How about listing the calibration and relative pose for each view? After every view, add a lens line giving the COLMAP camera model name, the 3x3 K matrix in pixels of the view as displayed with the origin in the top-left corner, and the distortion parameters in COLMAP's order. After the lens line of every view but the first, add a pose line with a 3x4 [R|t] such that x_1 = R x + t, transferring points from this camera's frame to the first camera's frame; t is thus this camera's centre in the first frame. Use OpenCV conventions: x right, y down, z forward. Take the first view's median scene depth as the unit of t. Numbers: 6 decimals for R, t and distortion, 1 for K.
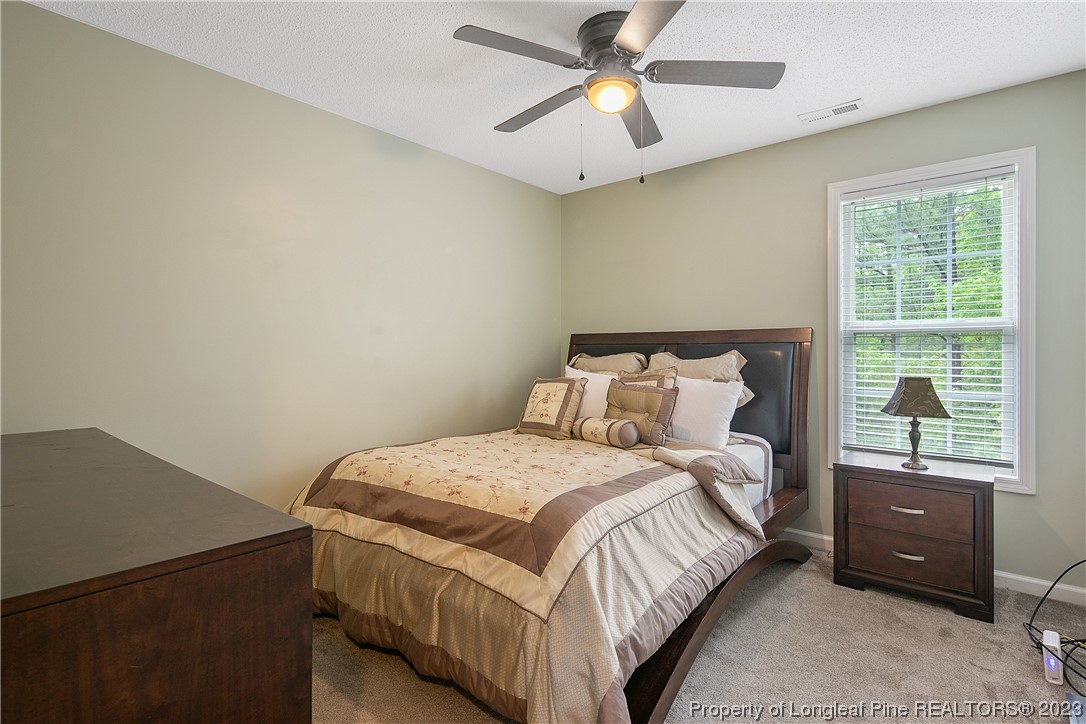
lens RADIAL K [[526.7, 0, 538.6], [0, 526.7, 351.9], [0, 0, 1]] dist [-0.001640, -0.000573]
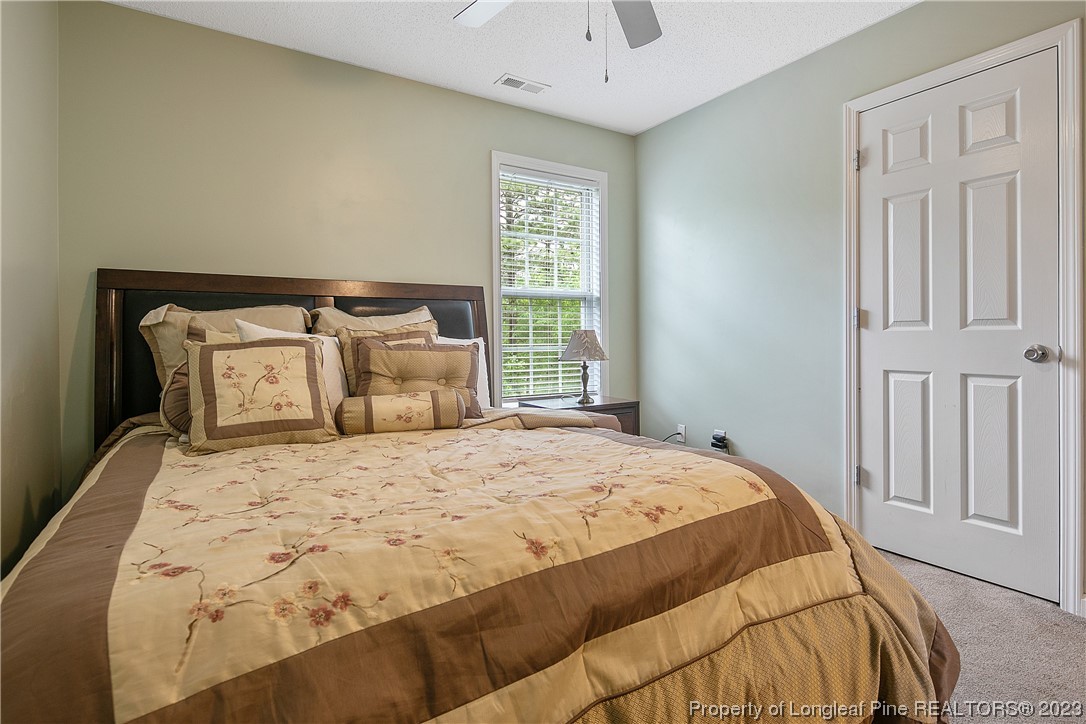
lens RADIAL K [[547.2, 0, 543.4], [0, 547.2, 334.1], [0, 0, 1]] dist [-0.003221, -0.000435]
pose [[0.286219, 0.004348, 0.958154, -0.557561], [0.006904, 0.999954, -0.006600, 0.065336], [-0.958139, 0.008504, 0.286176, 0.720610]]
